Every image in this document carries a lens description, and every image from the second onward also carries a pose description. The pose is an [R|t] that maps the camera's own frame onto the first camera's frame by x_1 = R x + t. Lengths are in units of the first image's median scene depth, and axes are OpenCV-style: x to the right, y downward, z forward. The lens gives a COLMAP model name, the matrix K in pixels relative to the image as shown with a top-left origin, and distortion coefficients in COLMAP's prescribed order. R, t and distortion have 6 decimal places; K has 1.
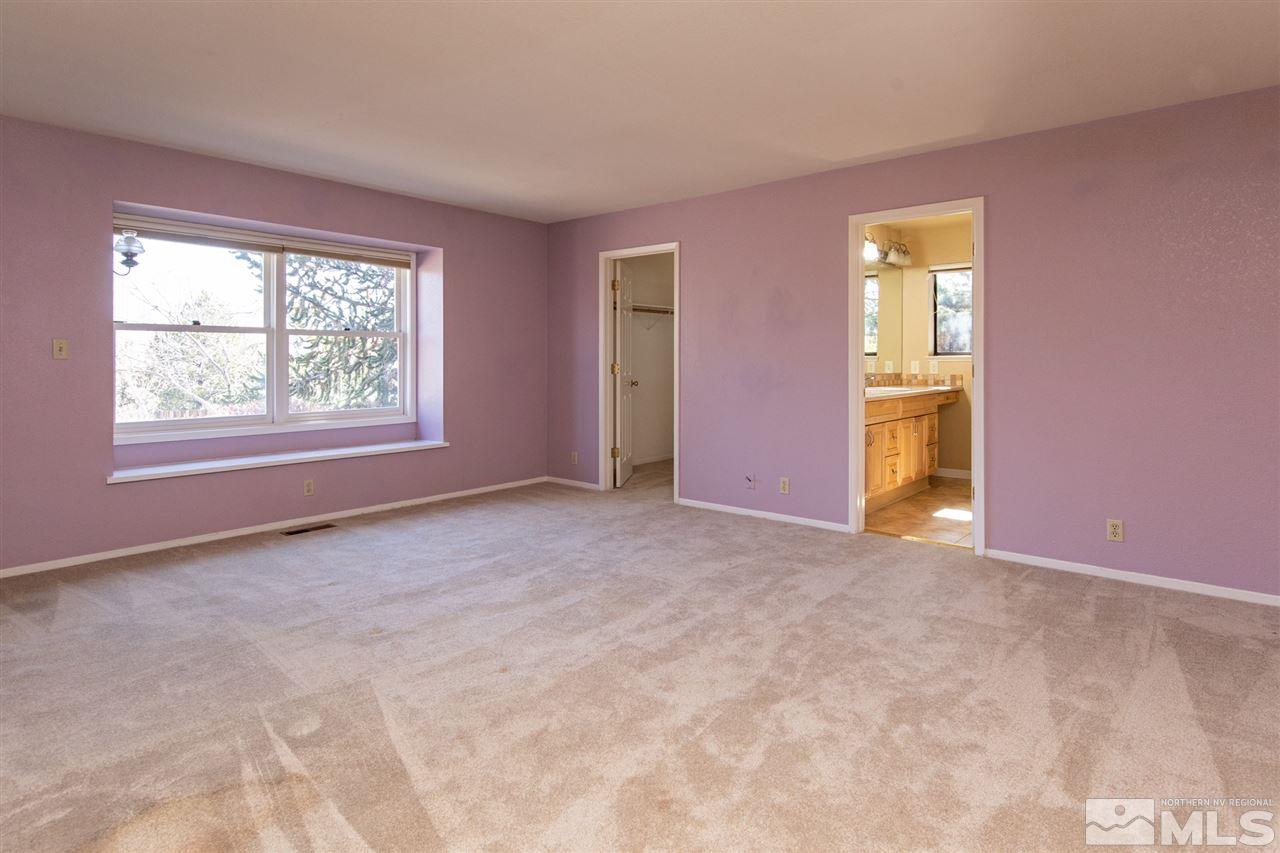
lens RADIAL K [[694.6, 0, 641.8], [0, 694.6, 370.9], [0, 0, 1]] dist [-0.000449, -0.000042]
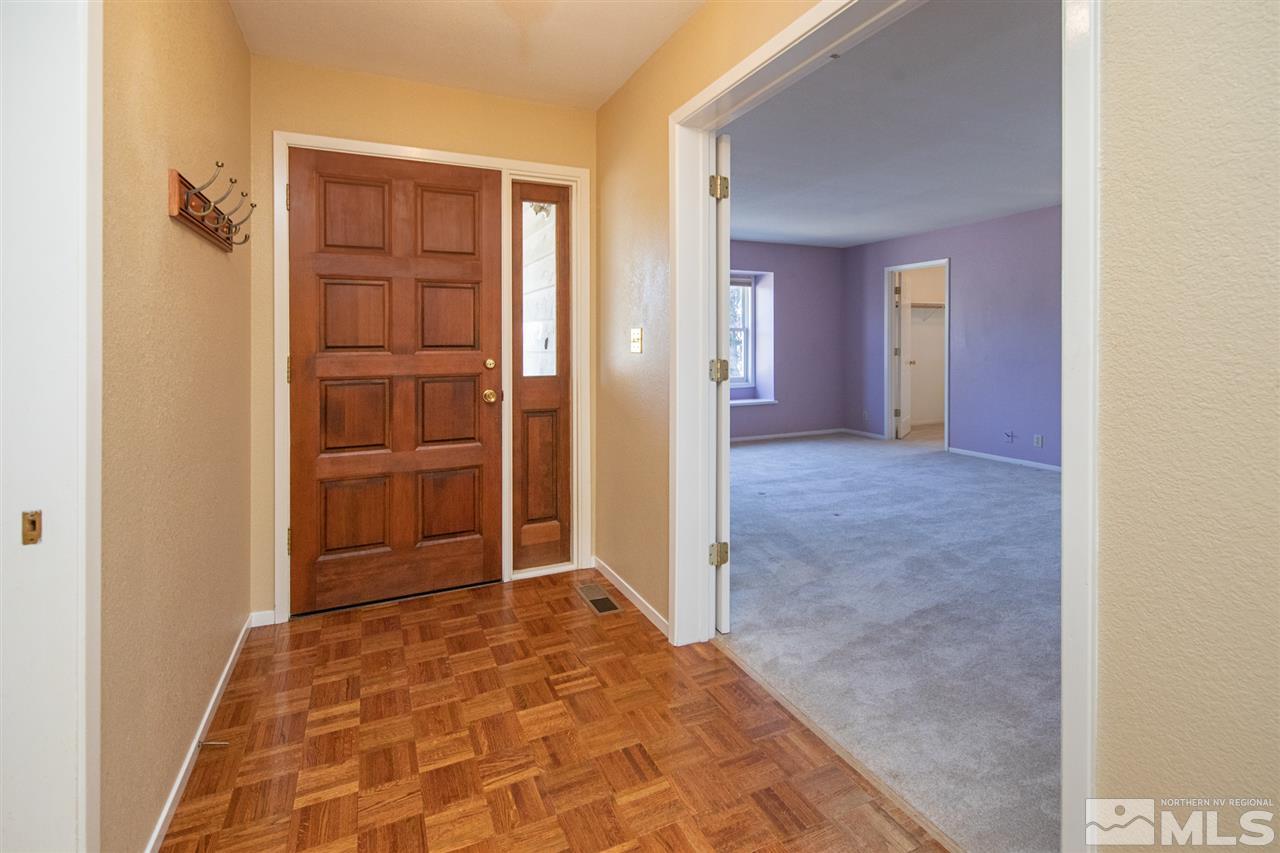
lens RADIAL K [[596.8, 0, 640.2], [0, 596.8, 350.0], [0, 0, 1]] dist [0.000477, 0.000119]
pose [[0.906088, -0.002139, -0.423084, 0.001696], [0.001297, 0.999997, -0.002279, -0.006622], [0.423087, 0.001516, 0.906088, -0.398750]]
